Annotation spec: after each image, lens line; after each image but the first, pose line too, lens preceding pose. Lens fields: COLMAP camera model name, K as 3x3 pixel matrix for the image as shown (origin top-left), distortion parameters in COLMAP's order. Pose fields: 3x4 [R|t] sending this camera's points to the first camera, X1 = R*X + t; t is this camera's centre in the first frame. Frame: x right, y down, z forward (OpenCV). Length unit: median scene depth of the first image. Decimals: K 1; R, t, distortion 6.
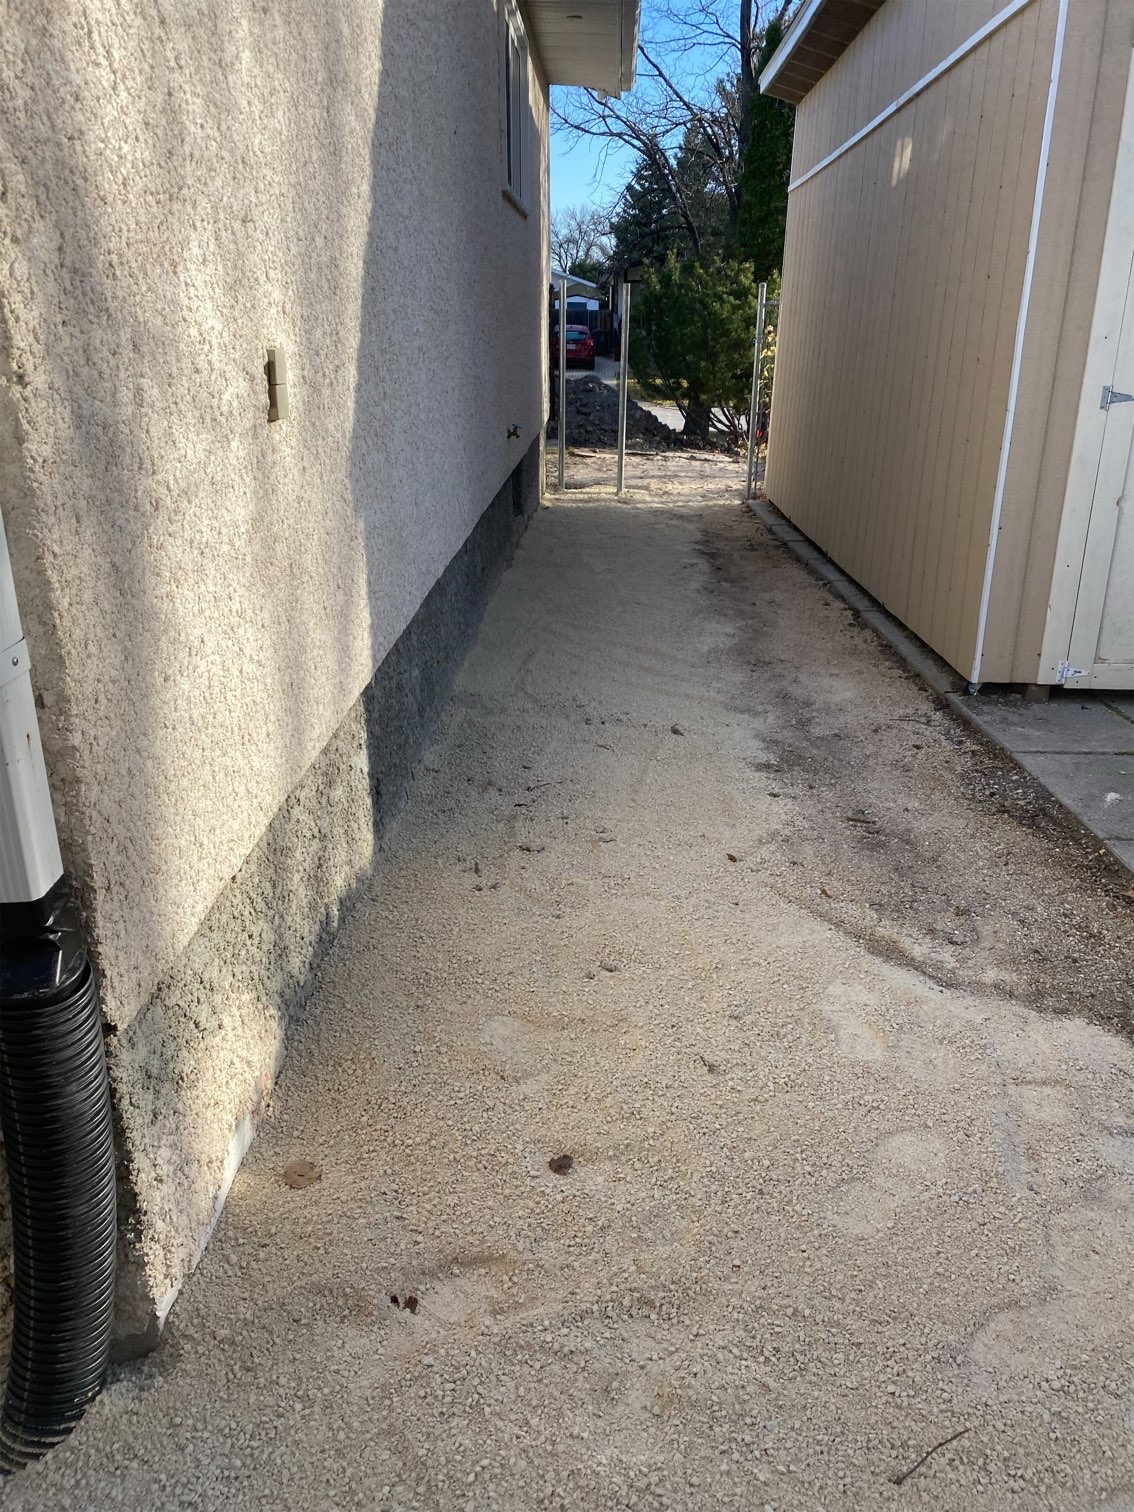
lens RADIAL K [[1143.1, 0, 563.0], [0, 1143.1, 750.6], [0, 0, 1]] dist [0.012594, -0.020325]
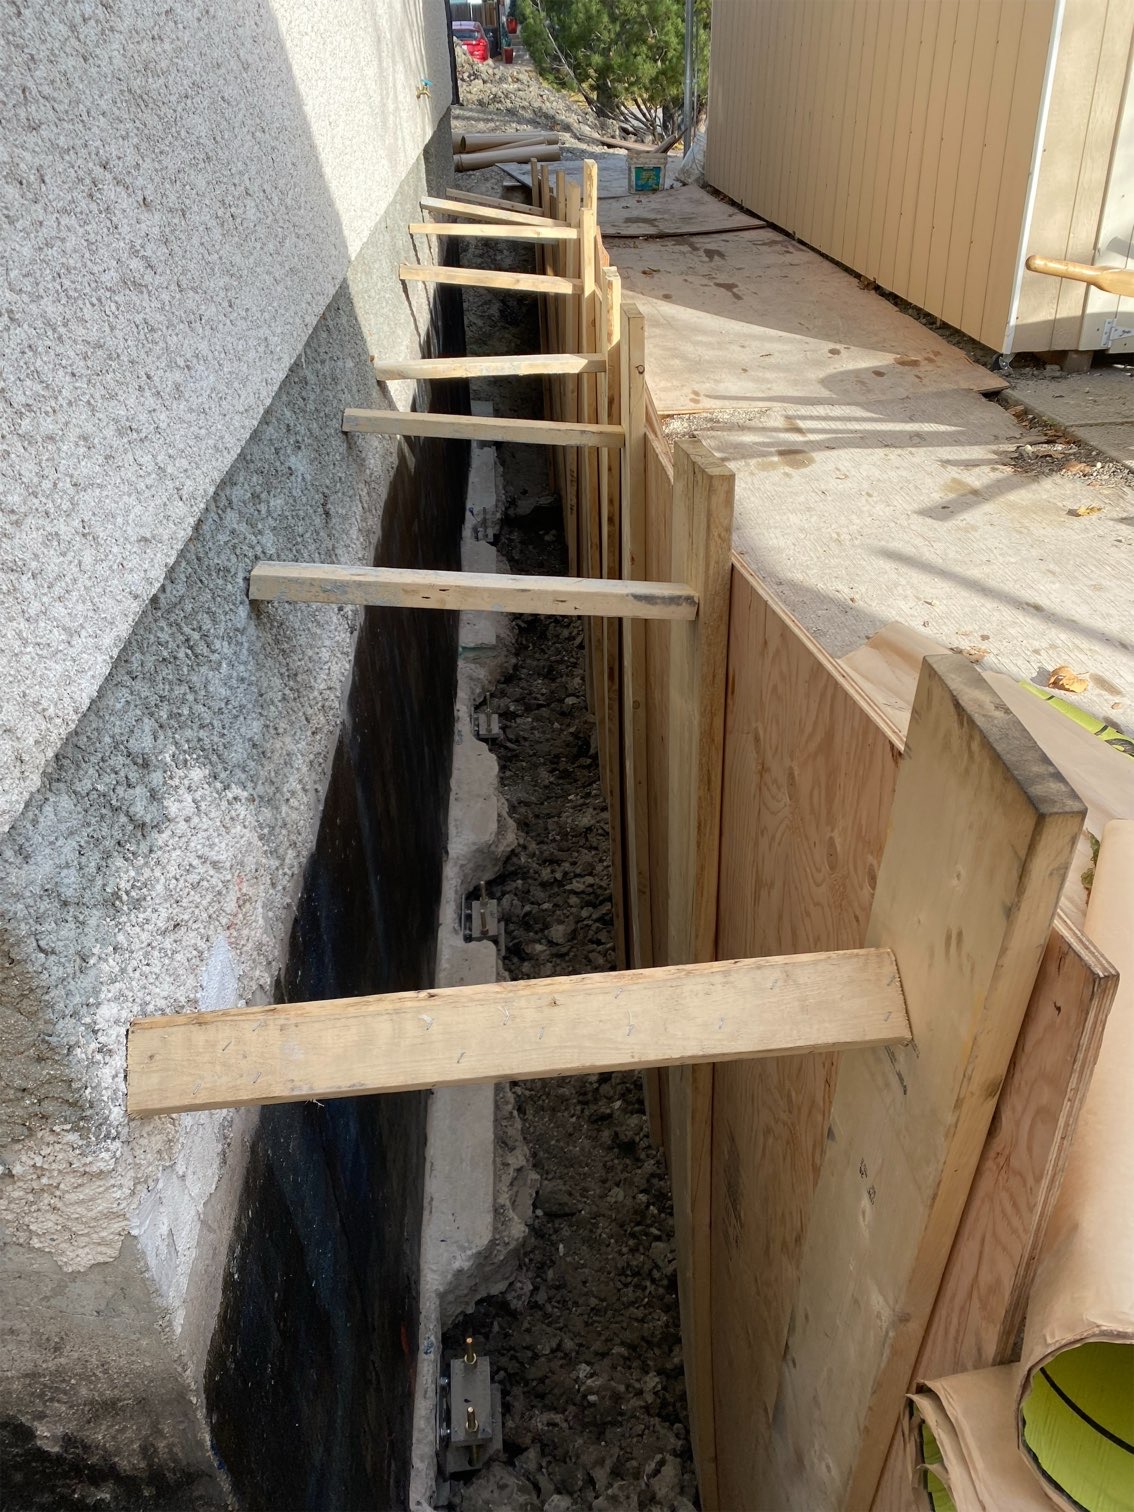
lens RADIAL K [[1143.1, 0, 564.8], [0, 1143.1, 755.5], [0, 0, 1]] dist [0.012594, -0.020325]
pose [[0.994761, -0.082649, 0.060161, -0.092526], [0.068593, 0.976005, 0.206661, 0.073538], [-0.075798, -0.201452, 0.976561, 0.295826]]
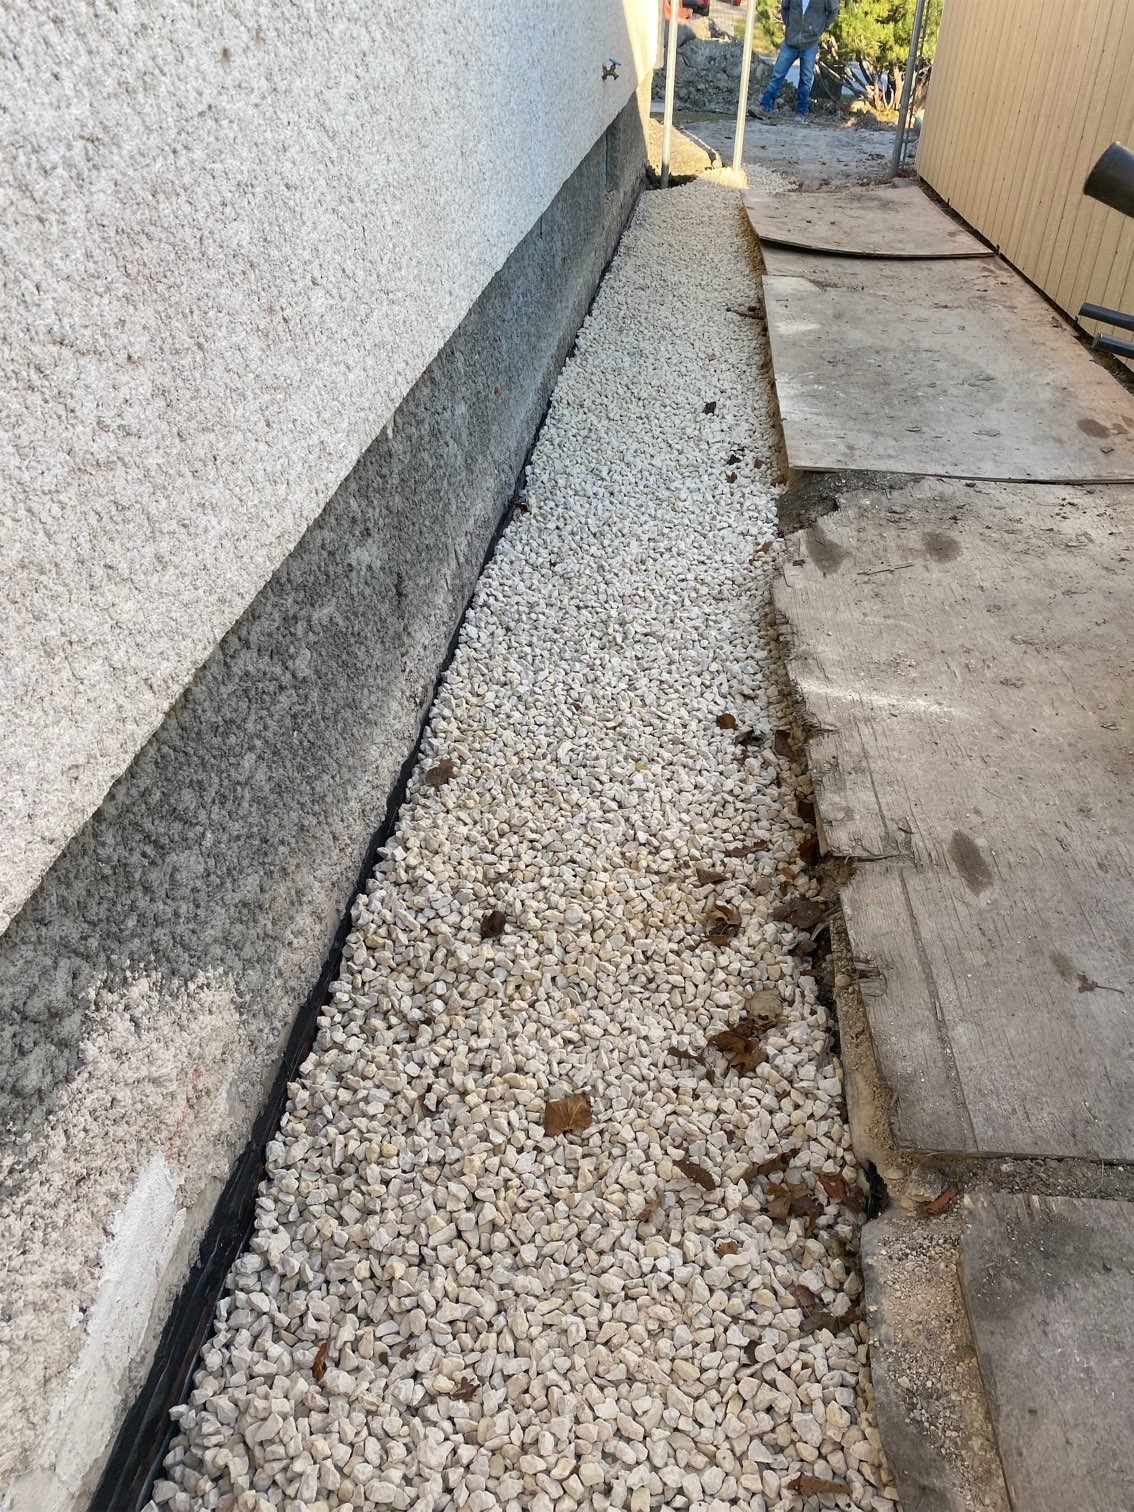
lens RADIAL K [[1143.1, 0, 581.0], [0, 1143.1, 756.2], [0, 0, 1]] dist [0.012594, -0.020325]
pose [[0.997759, 0.046829, -0.047789, -0.014230], [-0.033547, 0.968116, 0.248245, -0.067178], [0.057890, -0.246085, 0.967518, 0.432377]]
